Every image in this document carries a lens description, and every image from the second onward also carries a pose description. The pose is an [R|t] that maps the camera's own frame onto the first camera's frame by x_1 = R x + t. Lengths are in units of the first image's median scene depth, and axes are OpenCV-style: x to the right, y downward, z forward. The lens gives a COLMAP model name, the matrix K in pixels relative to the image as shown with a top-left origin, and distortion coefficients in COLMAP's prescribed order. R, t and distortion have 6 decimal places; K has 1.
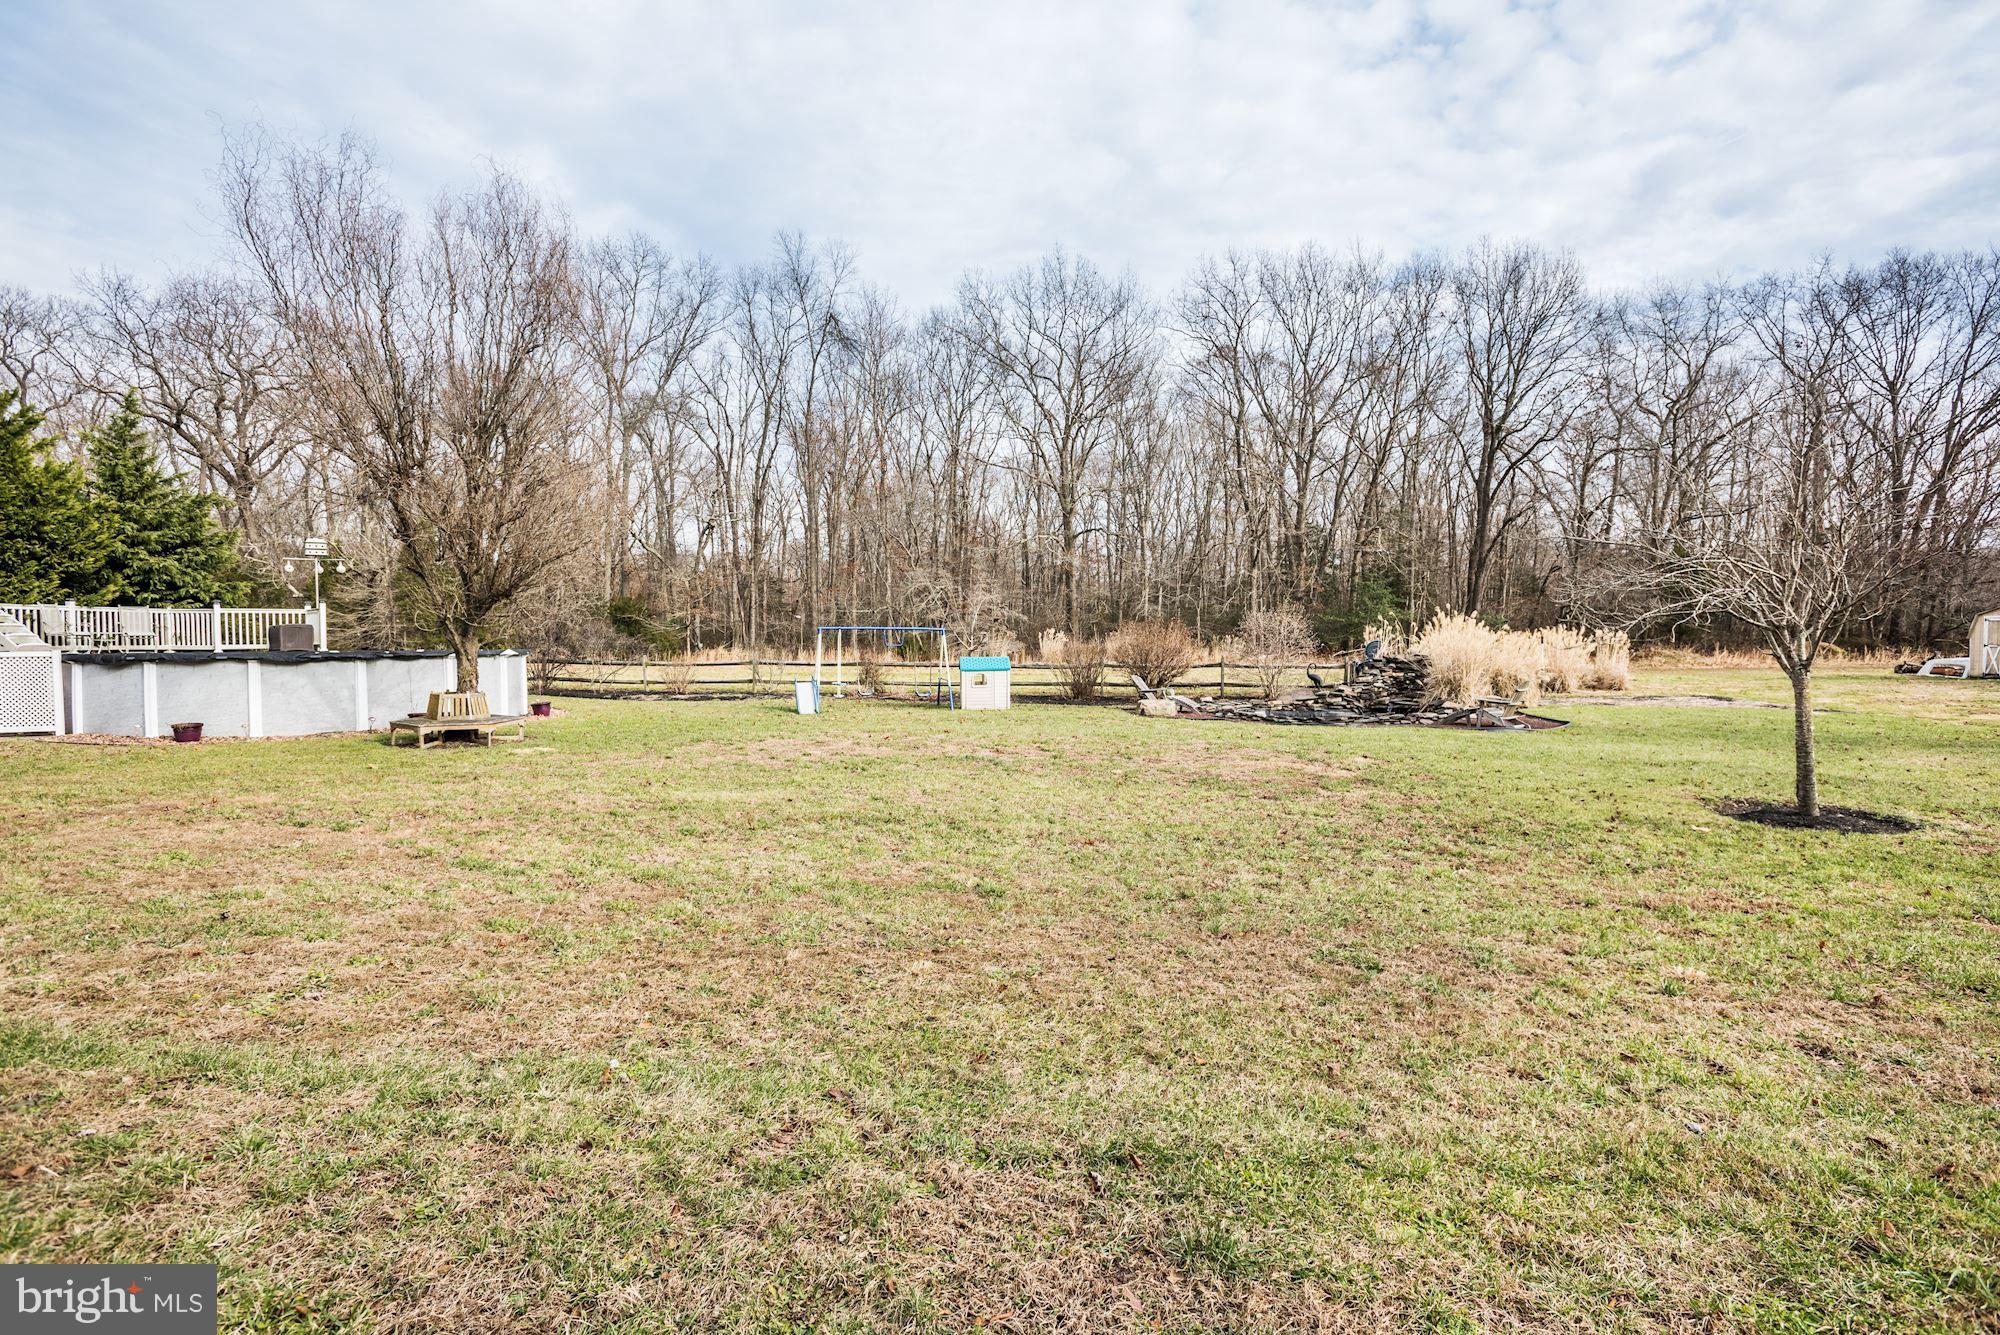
lens RADIAL K [[986.9, 0, 1000.0], [0, 986.9, 667.5], [0, 0, 1]] dist [-0.055476, 0.022776]
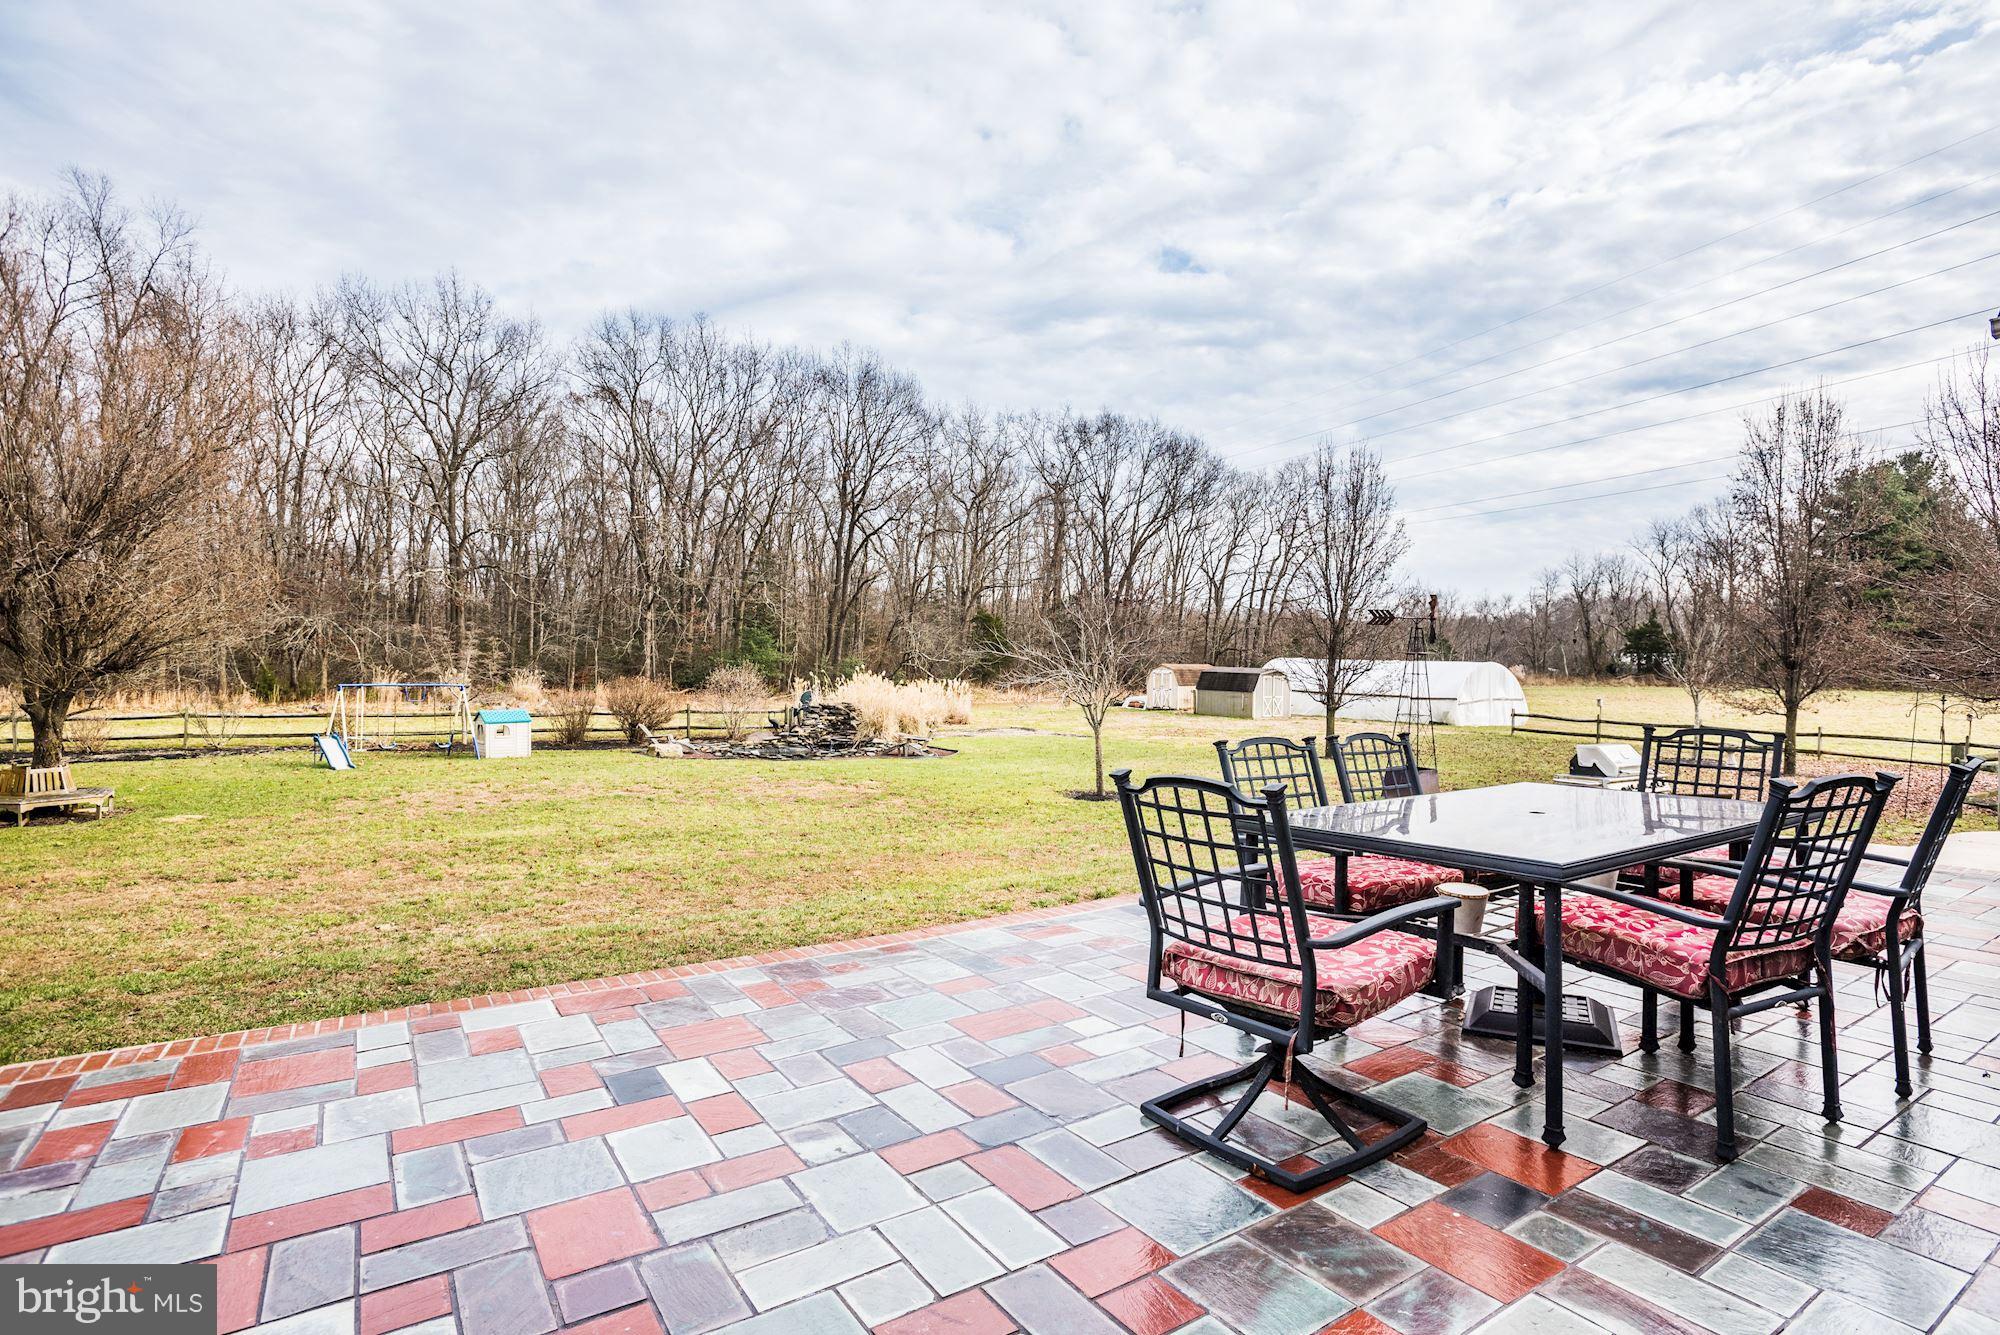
lens RADIAL K [[986.9, 0, 1000.0], [0, 986.9, 667.5], [0, 0, 1]] dist [-0.055476, 0.022776]
pose [[0.795449, 0.011263, 0.605916, -0.206487], [0.006396, 0.999616, -0.026979, -0.022099], [-0.605987, 0.025336, 0.795071, -0.186132]]
